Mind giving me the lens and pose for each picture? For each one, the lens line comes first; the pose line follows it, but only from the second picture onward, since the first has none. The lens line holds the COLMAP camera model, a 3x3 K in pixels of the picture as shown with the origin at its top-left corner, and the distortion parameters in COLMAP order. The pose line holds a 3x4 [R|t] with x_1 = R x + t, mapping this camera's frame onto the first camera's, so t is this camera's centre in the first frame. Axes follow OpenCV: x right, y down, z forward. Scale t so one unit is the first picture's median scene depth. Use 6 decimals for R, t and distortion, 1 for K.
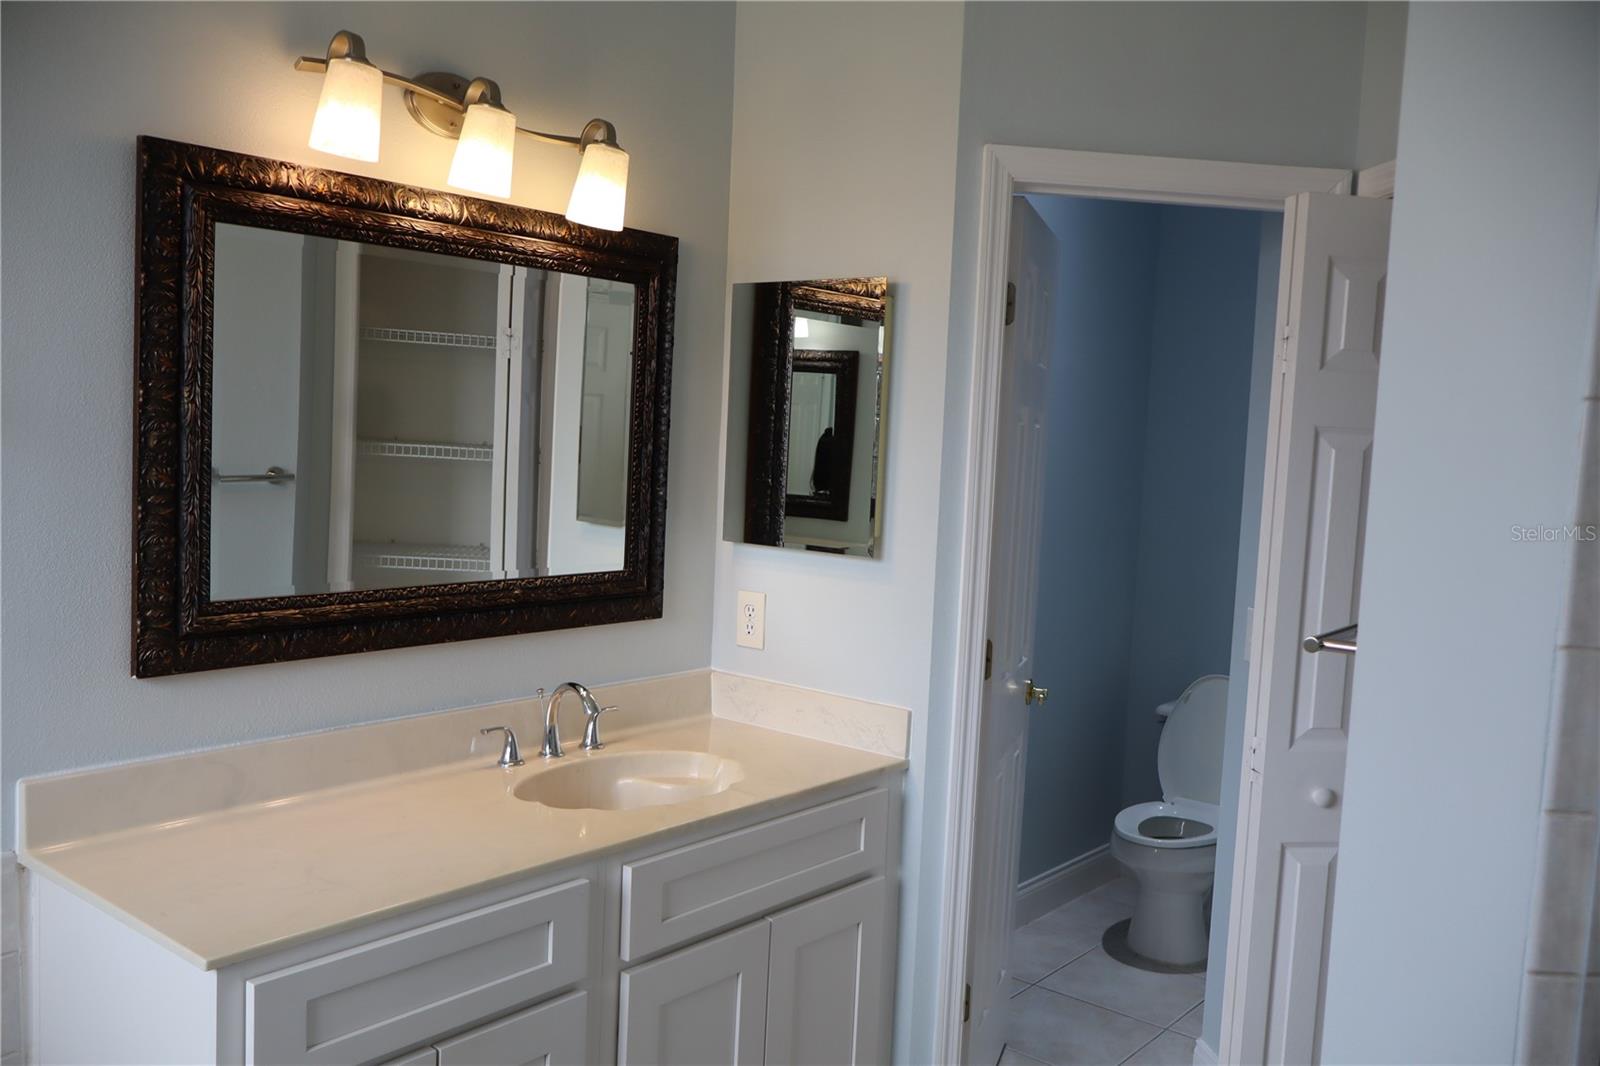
lens RADIAL K [[1350.4, 0, 800.0], [0, 1350.4, 533.0], [0, 0, 1]] dist [0.002744, 0.002253]
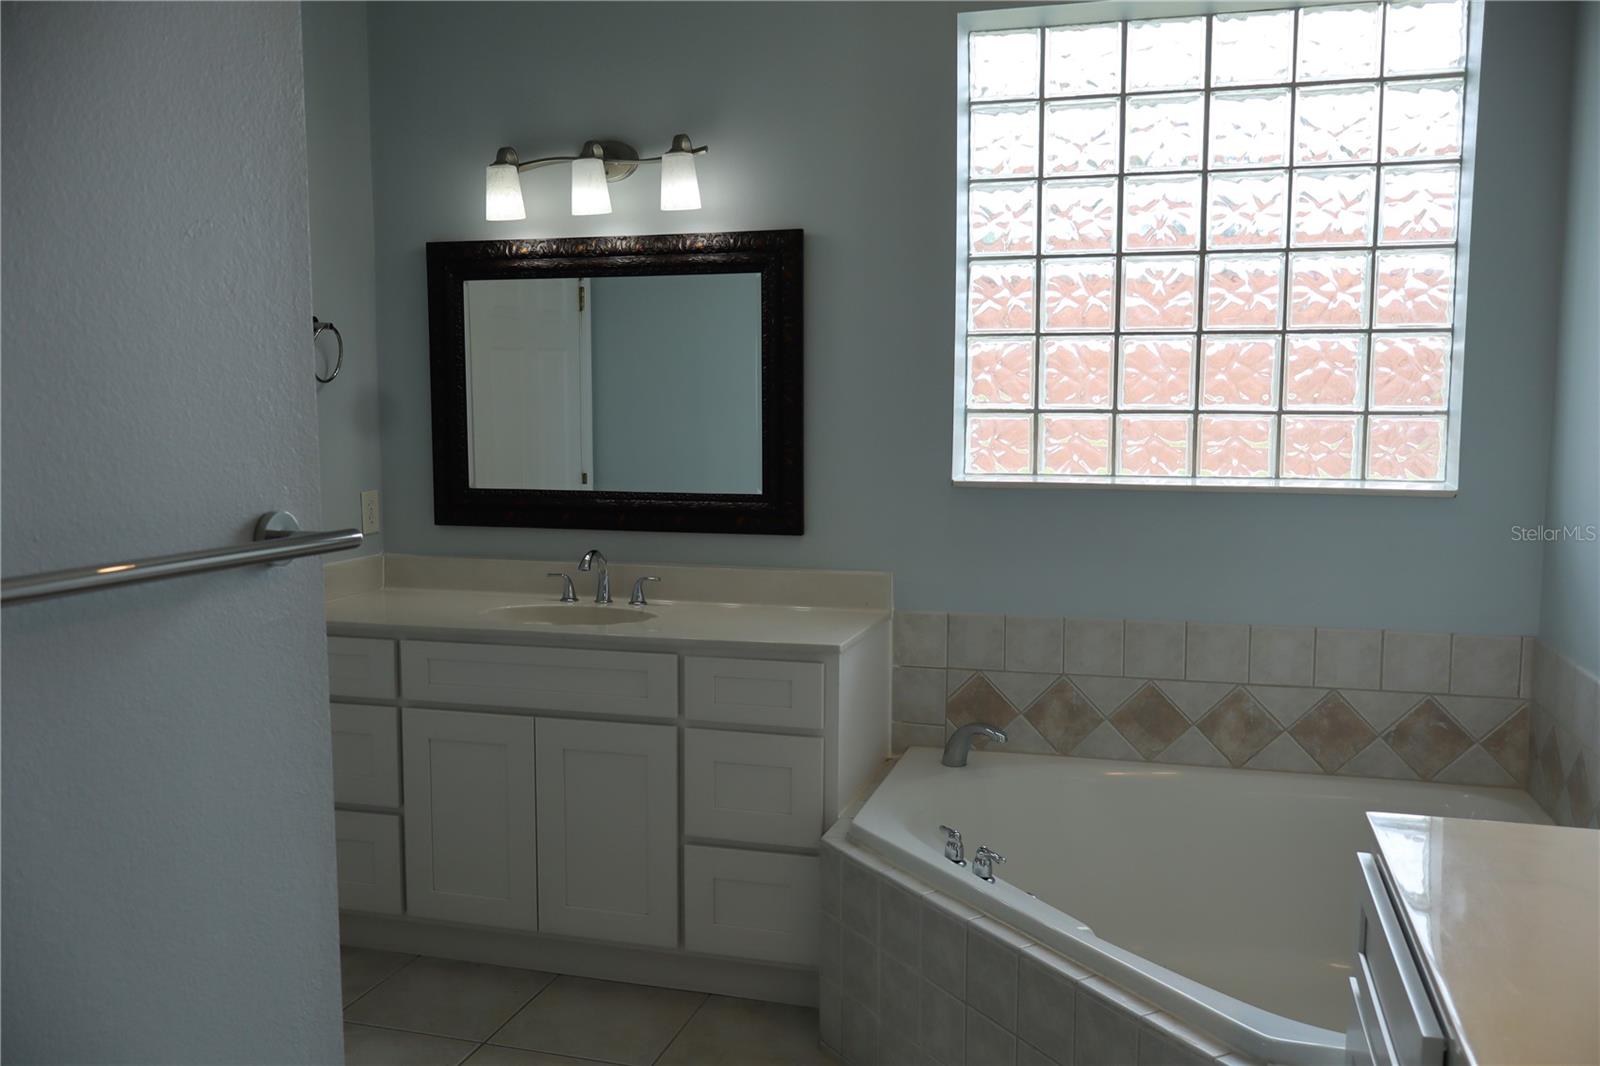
lens RADIAL K [[1350.4, 0, 800.0], [0, 1350.4, 533.0], [0, 0, 1]] dist [0.002744, 0.002253]
pose [[0.401563, 0.012823, -0.915742, 1.246640], [-0.068340, 0.997534, -0.015999, 0.097335], [0.913278, 0.069006, 0.401449, 0.601166]]
